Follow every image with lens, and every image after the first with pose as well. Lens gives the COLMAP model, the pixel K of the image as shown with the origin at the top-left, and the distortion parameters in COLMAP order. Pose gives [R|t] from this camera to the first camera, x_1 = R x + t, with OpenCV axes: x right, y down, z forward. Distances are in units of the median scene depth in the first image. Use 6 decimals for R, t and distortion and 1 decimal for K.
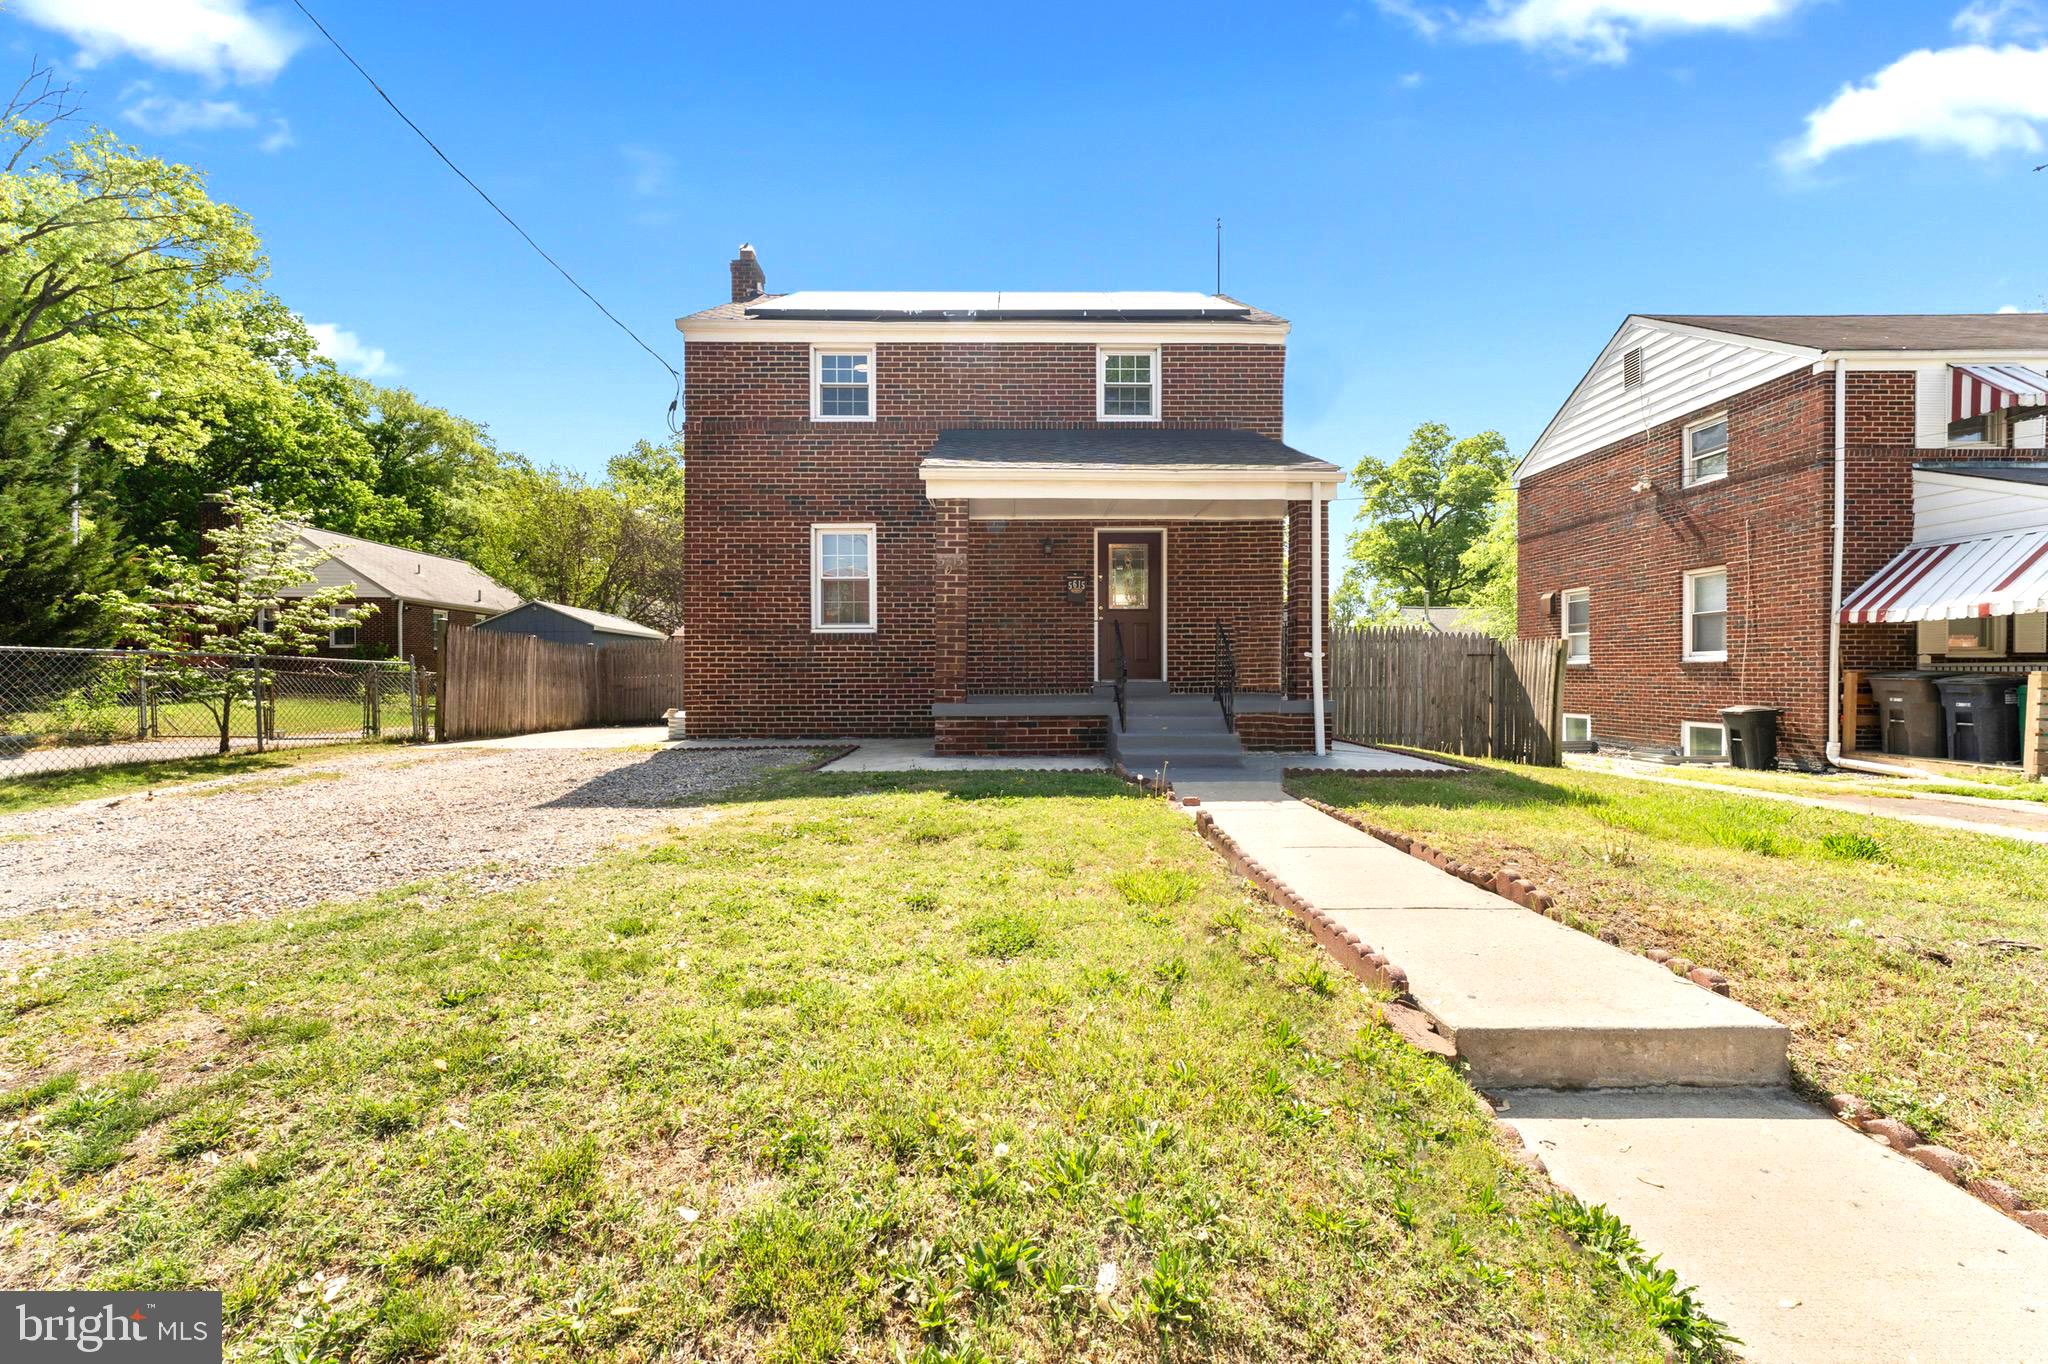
lens RADIAL K [[818.8, 0, 1009.5], [0, 818.8, 681.7], [0, 0, 1]] dist [0.000832, 0.000043]
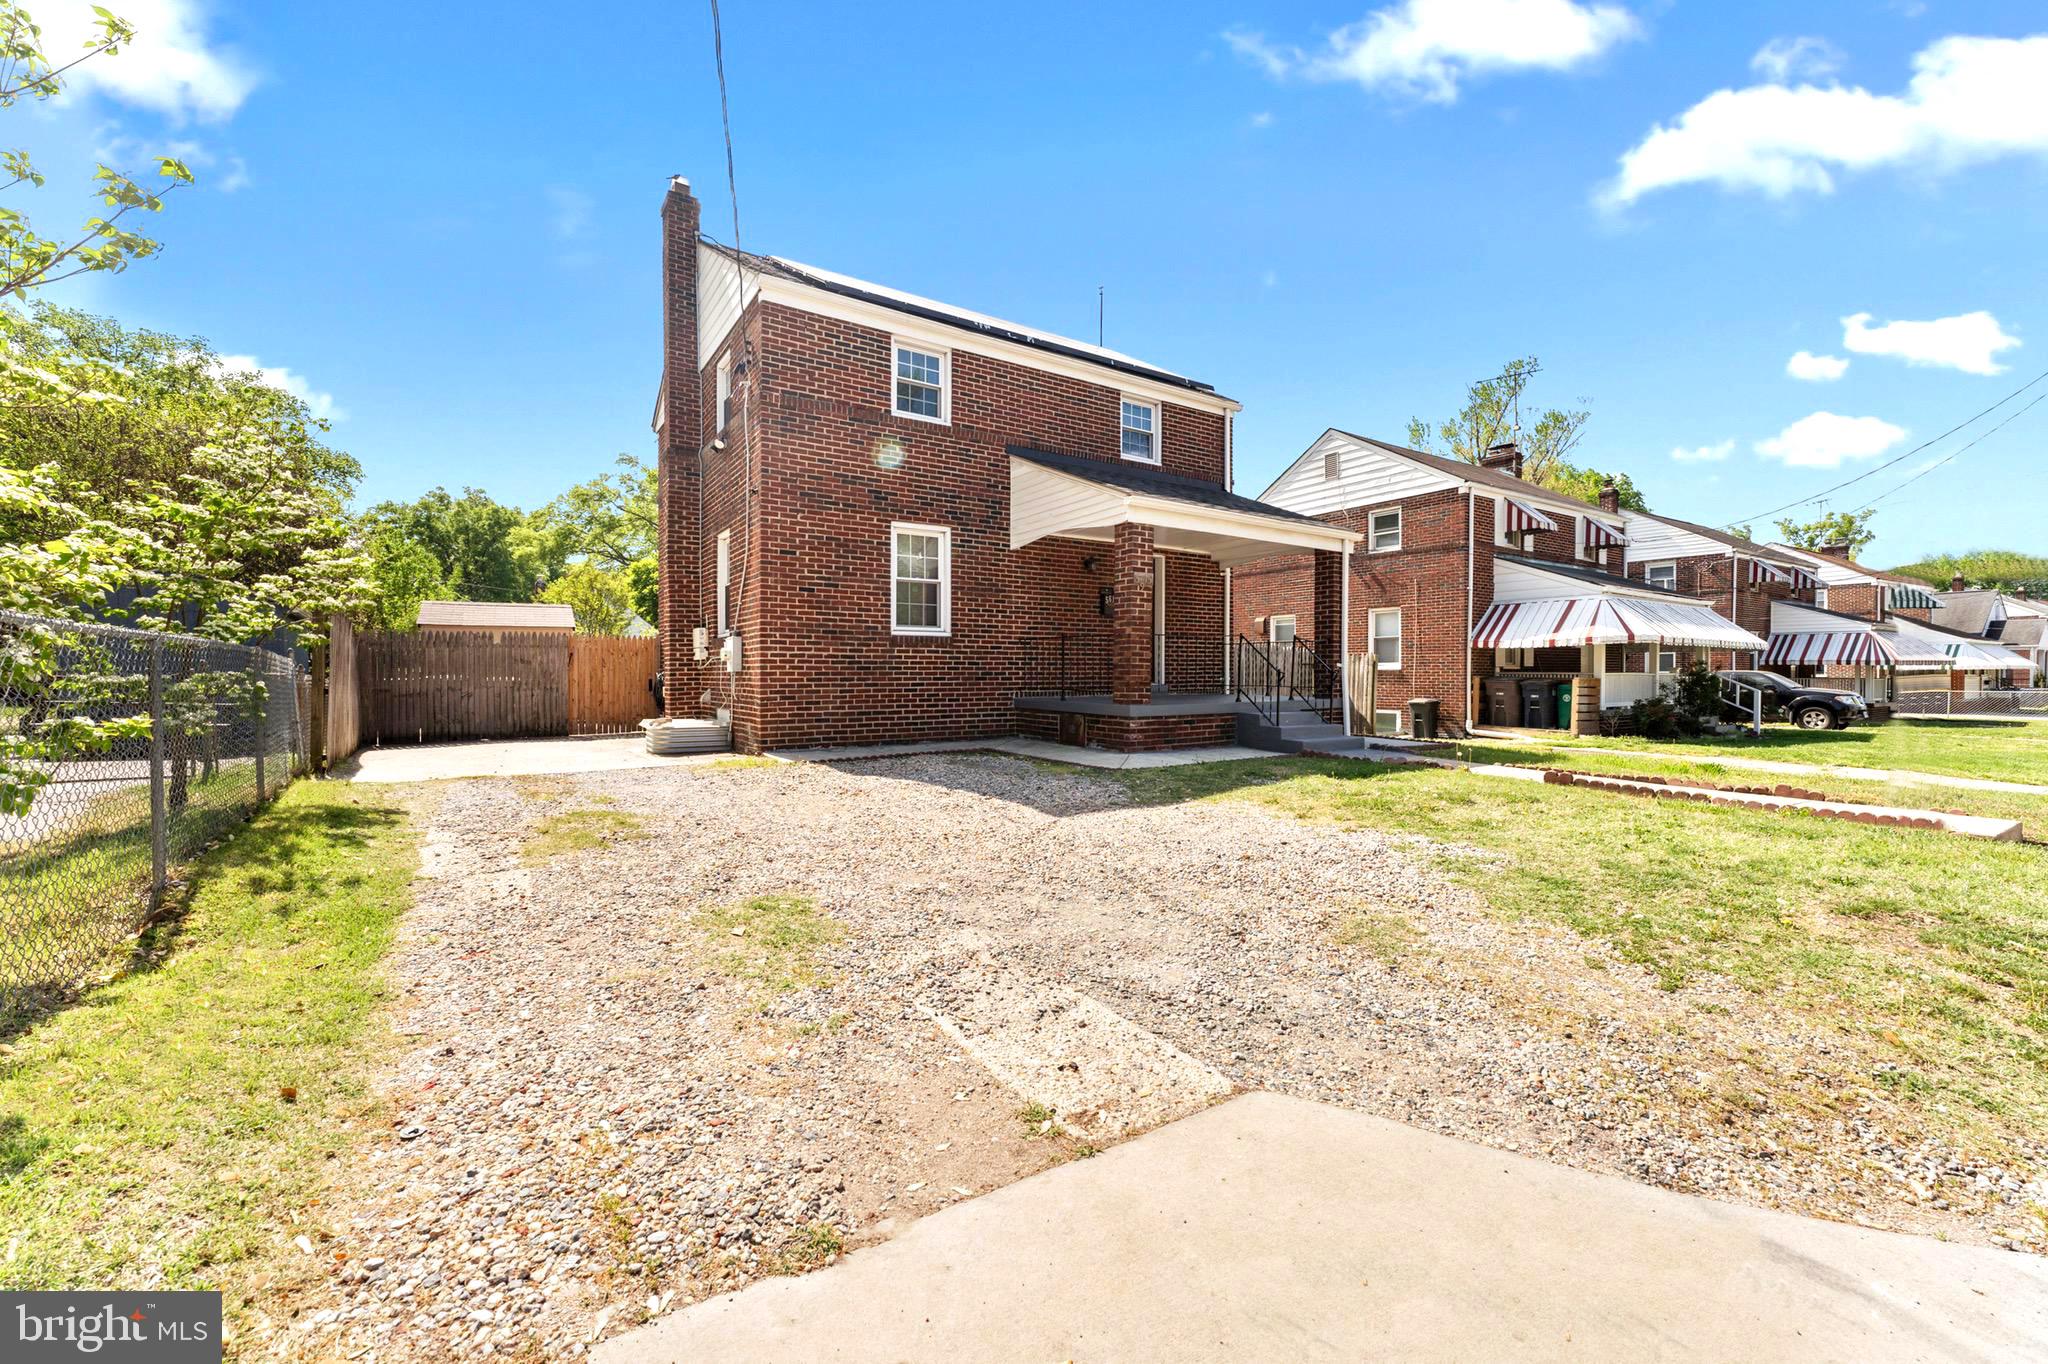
lens RADIAL K [[818.8, 0, 1009.5], [0, 818.8, 681.7], [0, 0, 1]] dist [0.000832, 0.000043]
pose [[0.842535, -0.001197, 0.538641, -0.643887], [-0.000430, 0.999996, 0.002895, -0.007071], [-0.538642, -0.002671, 0.842531, 0.113195]]
